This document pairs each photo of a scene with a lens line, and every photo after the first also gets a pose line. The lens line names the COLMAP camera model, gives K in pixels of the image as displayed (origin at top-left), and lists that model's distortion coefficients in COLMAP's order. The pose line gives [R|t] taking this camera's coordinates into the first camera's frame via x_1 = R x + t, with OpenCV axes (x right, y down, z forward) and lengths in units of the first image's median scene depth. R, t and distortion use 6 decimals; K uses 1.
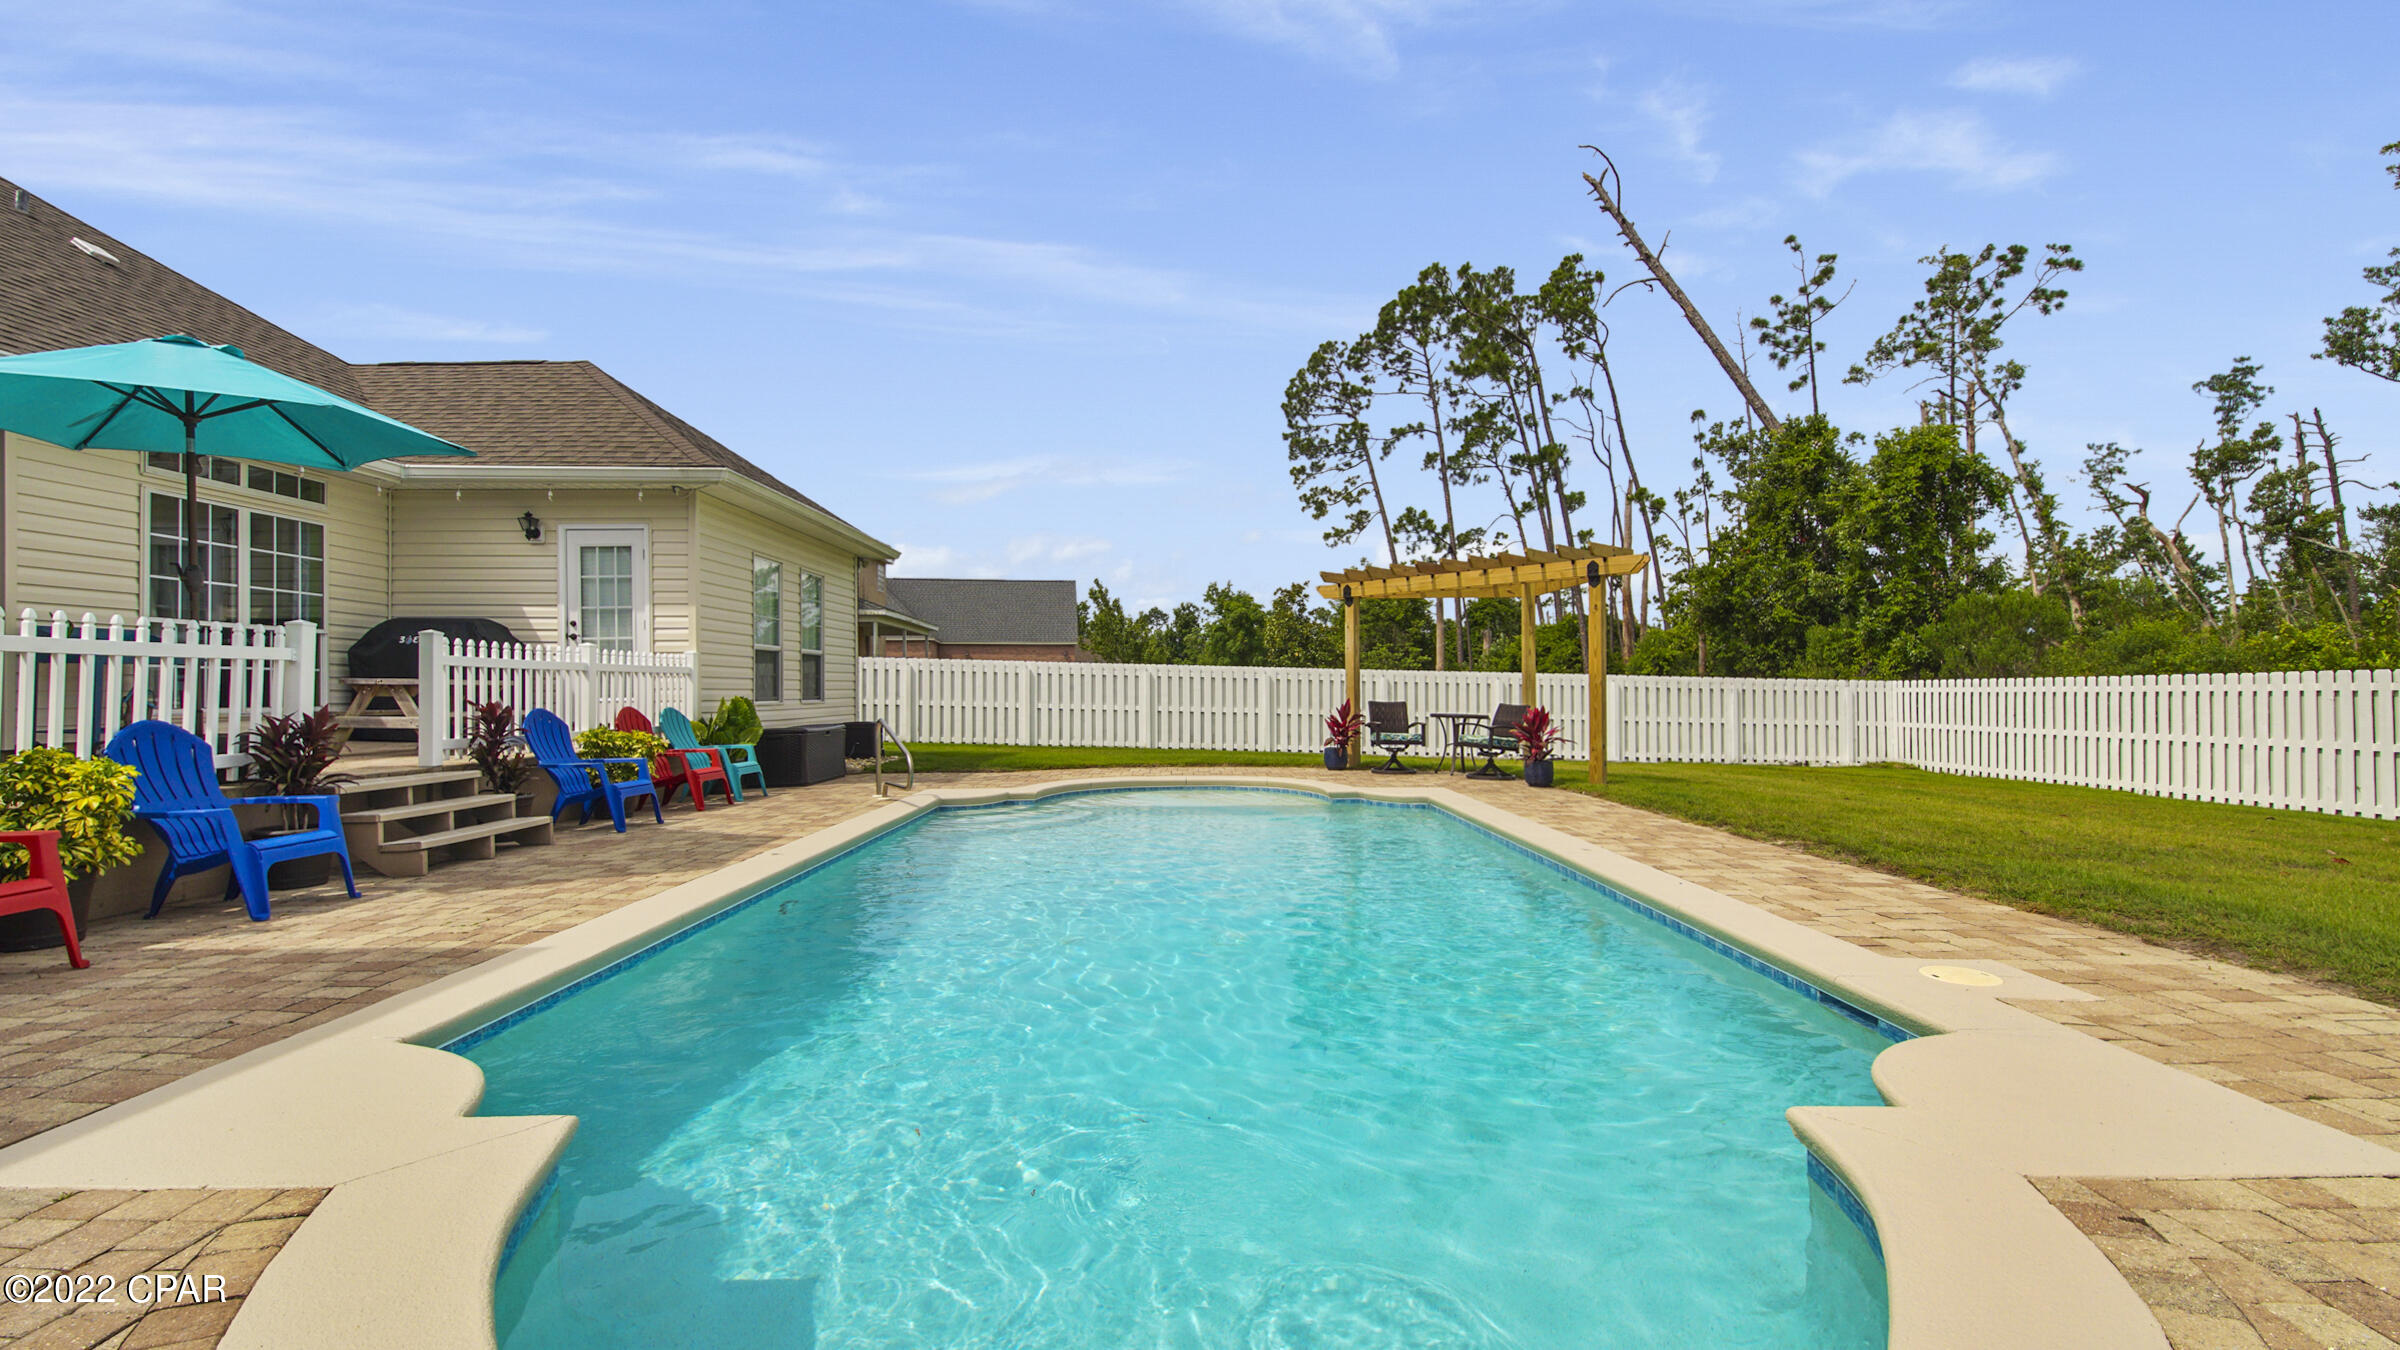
lens RADIAL K [[1040.6, 0, 1197.1], [0, 1040.6, 683.4], [0, 0, 1]] dist [0.037681, -0.020767]
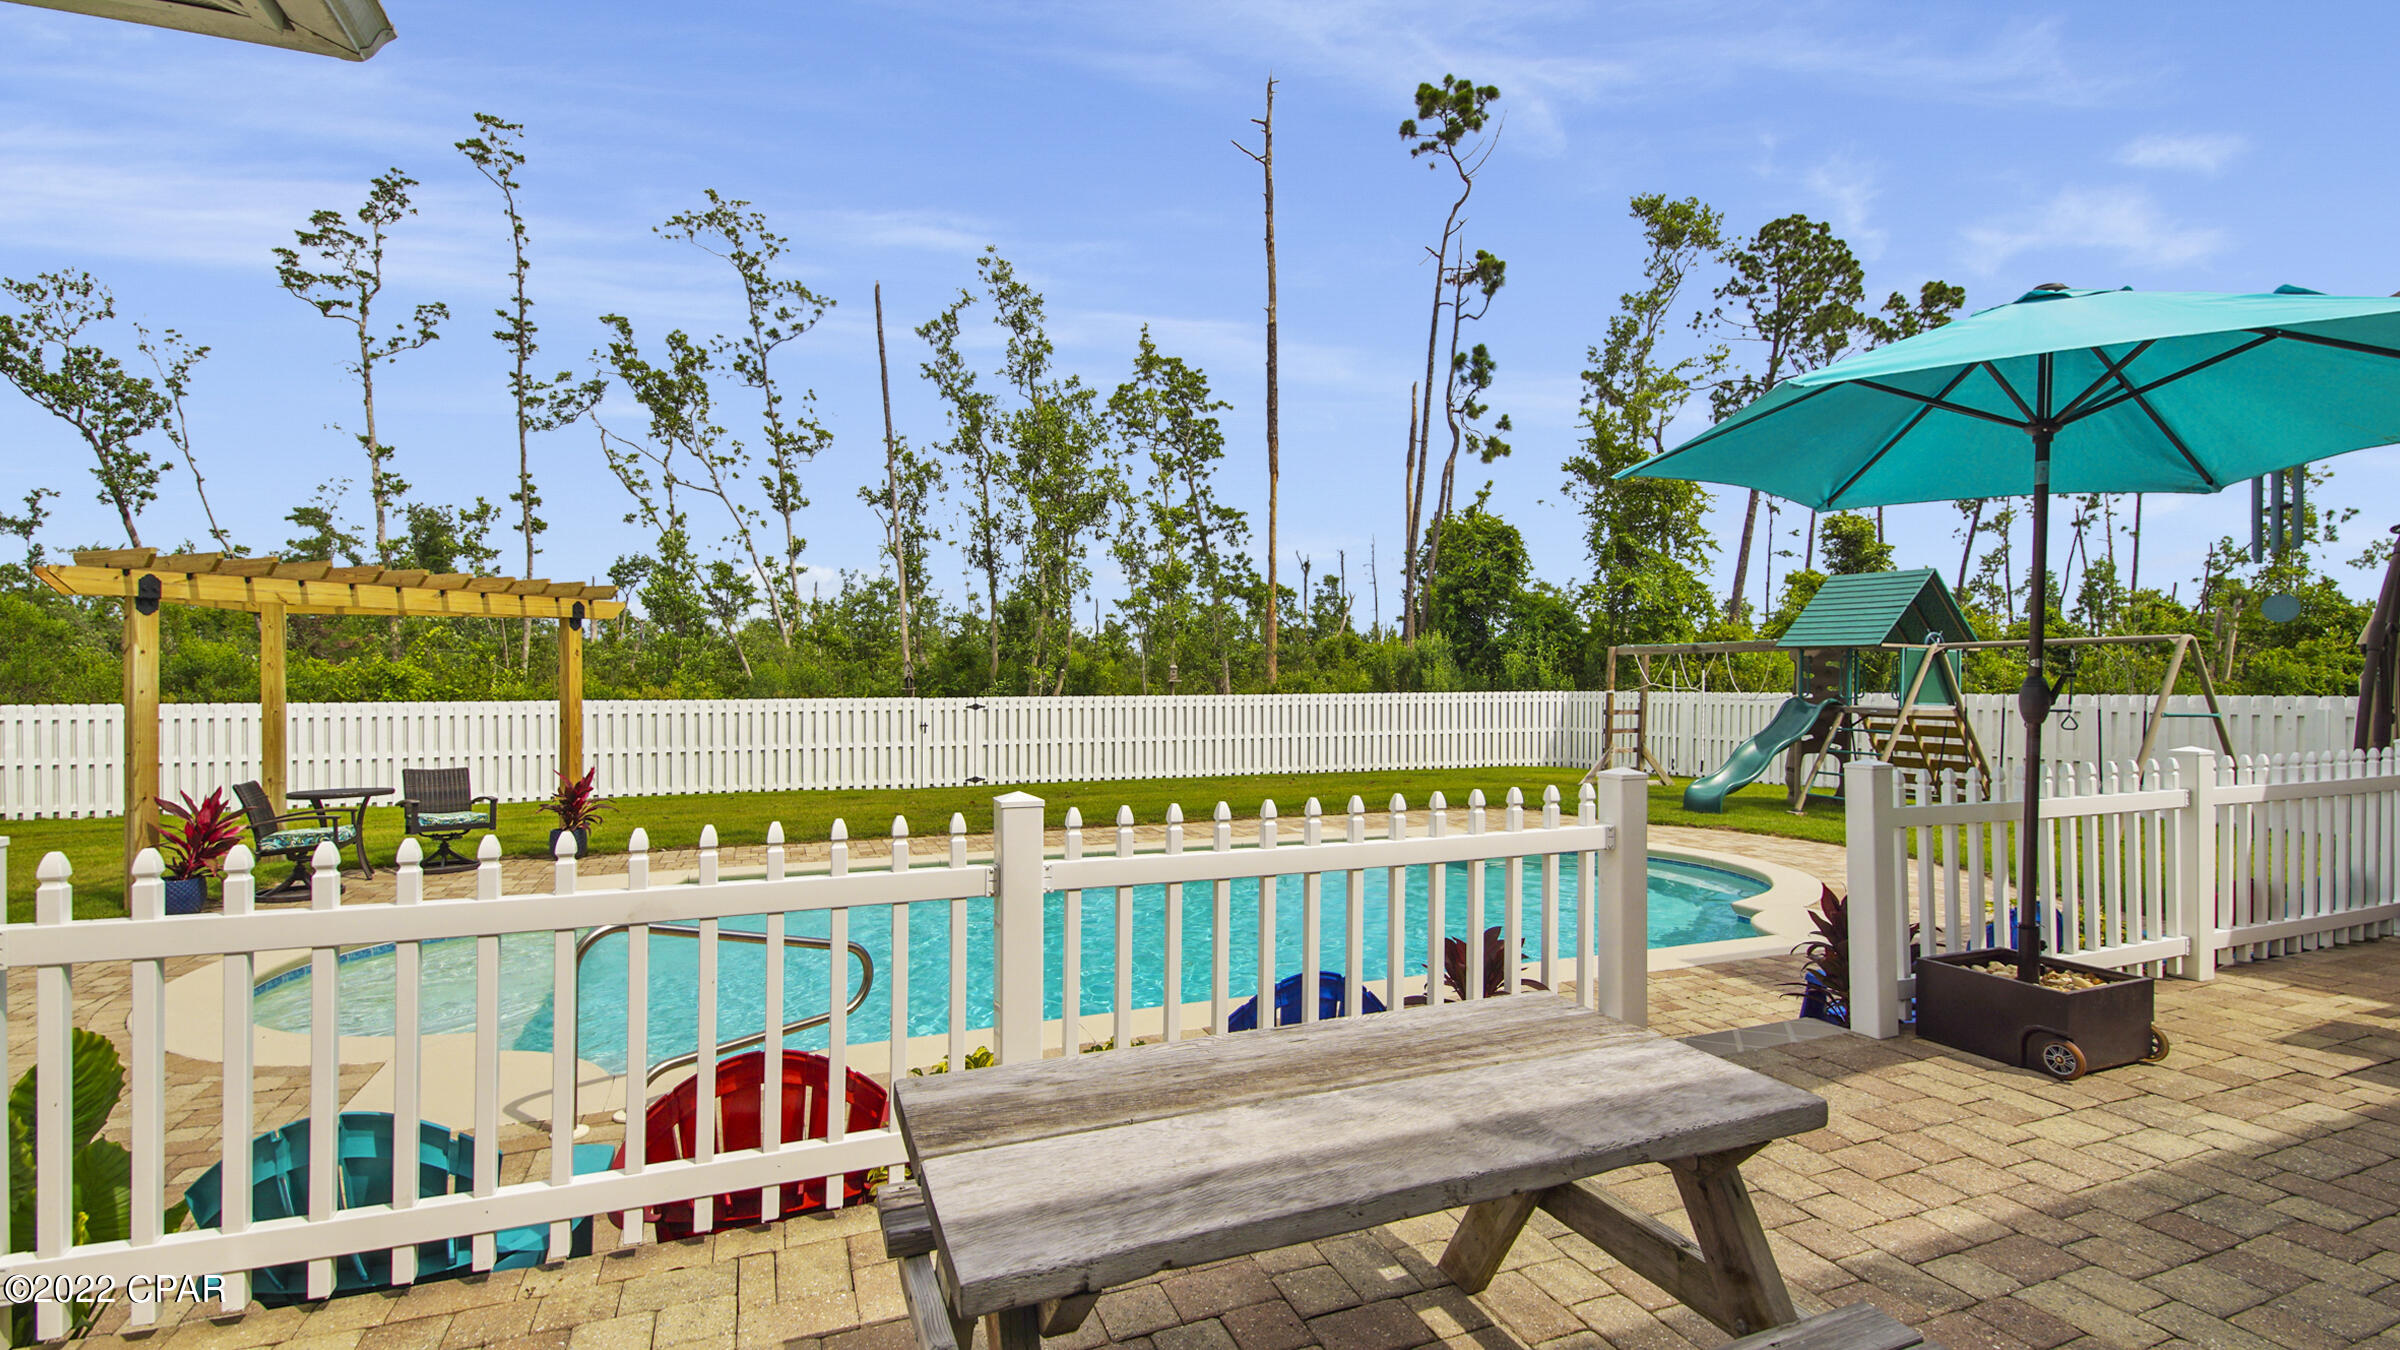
lens RADIAL K [[1054.0, 0, 1188.2], [0, 1054.0, 682.1], [0, 0, 1]] dist [0.033896, -0.020503]
pose [[-0.362109, -0.004635, 0.932124, -0.225459], [-0.009827, 0.999951, 0.001155, -0.018137], [-0.932084, -0.008741, -0.362137, 0.279057]]
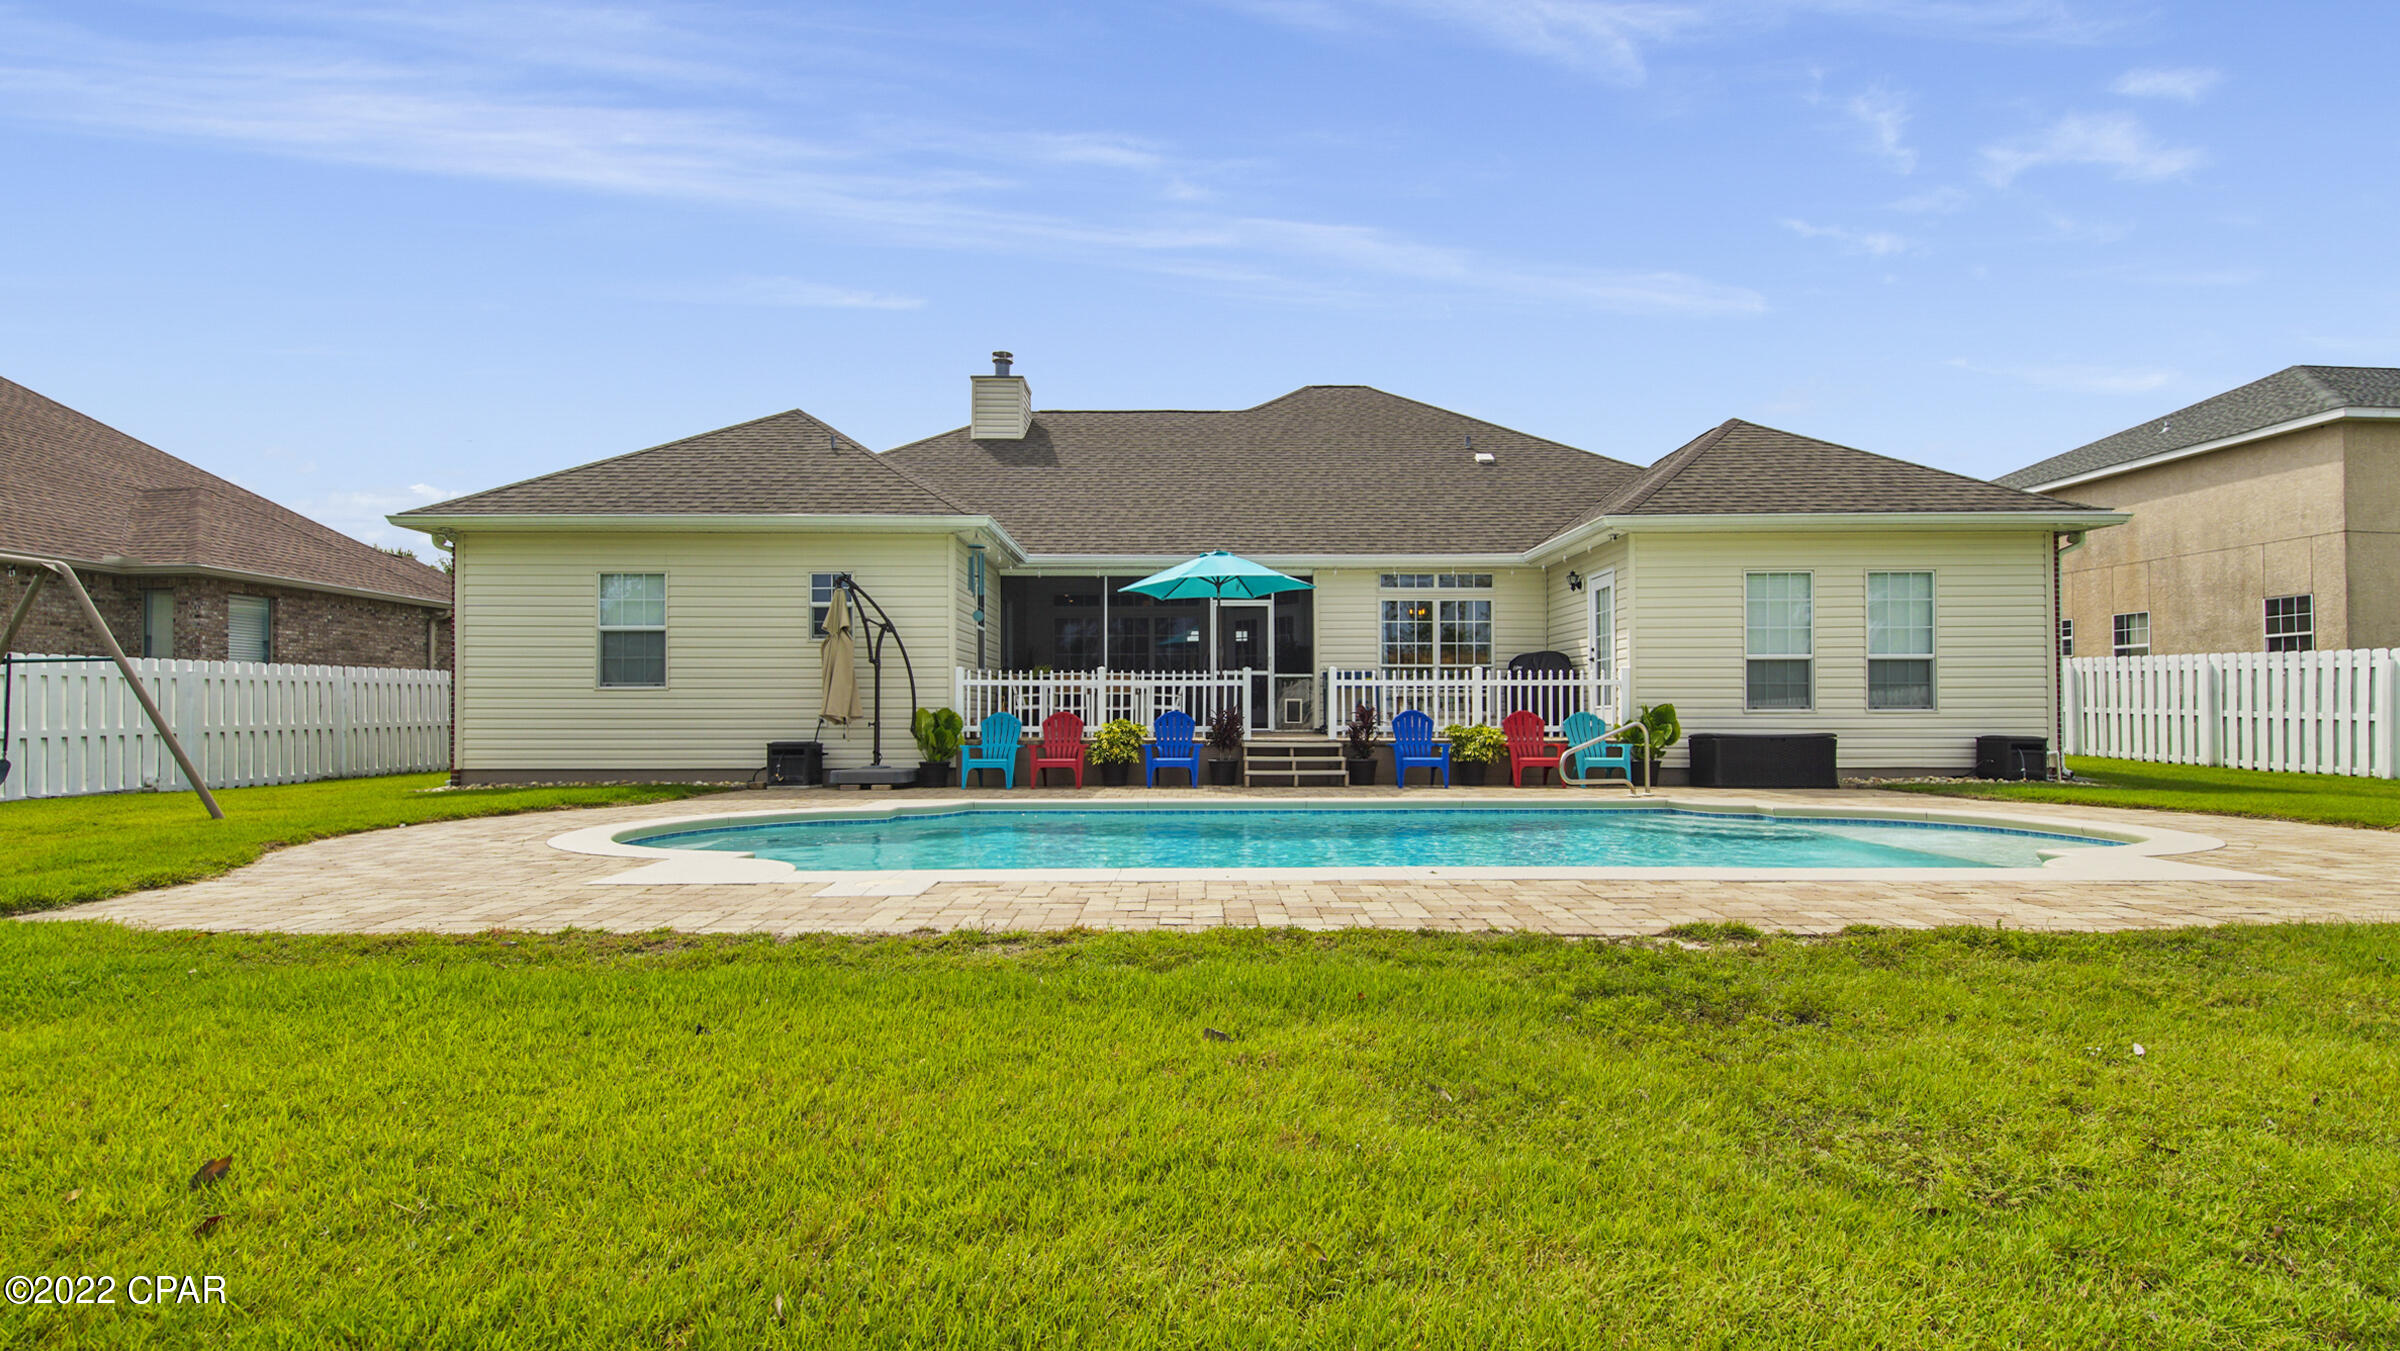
lens RADIAL K [[1092.4, 0, 1200.4], [0, 1092.4, 684.6], [0, 0, 1]] dist [0.063263, -0.032950]
pose [[-0.004906, -0.026545, -0.999636, 0.254524], [0.007813, 0.999616, -0.026583, 0.006490], [0.999957, -0.007941, -0.004697, 0.164465]]
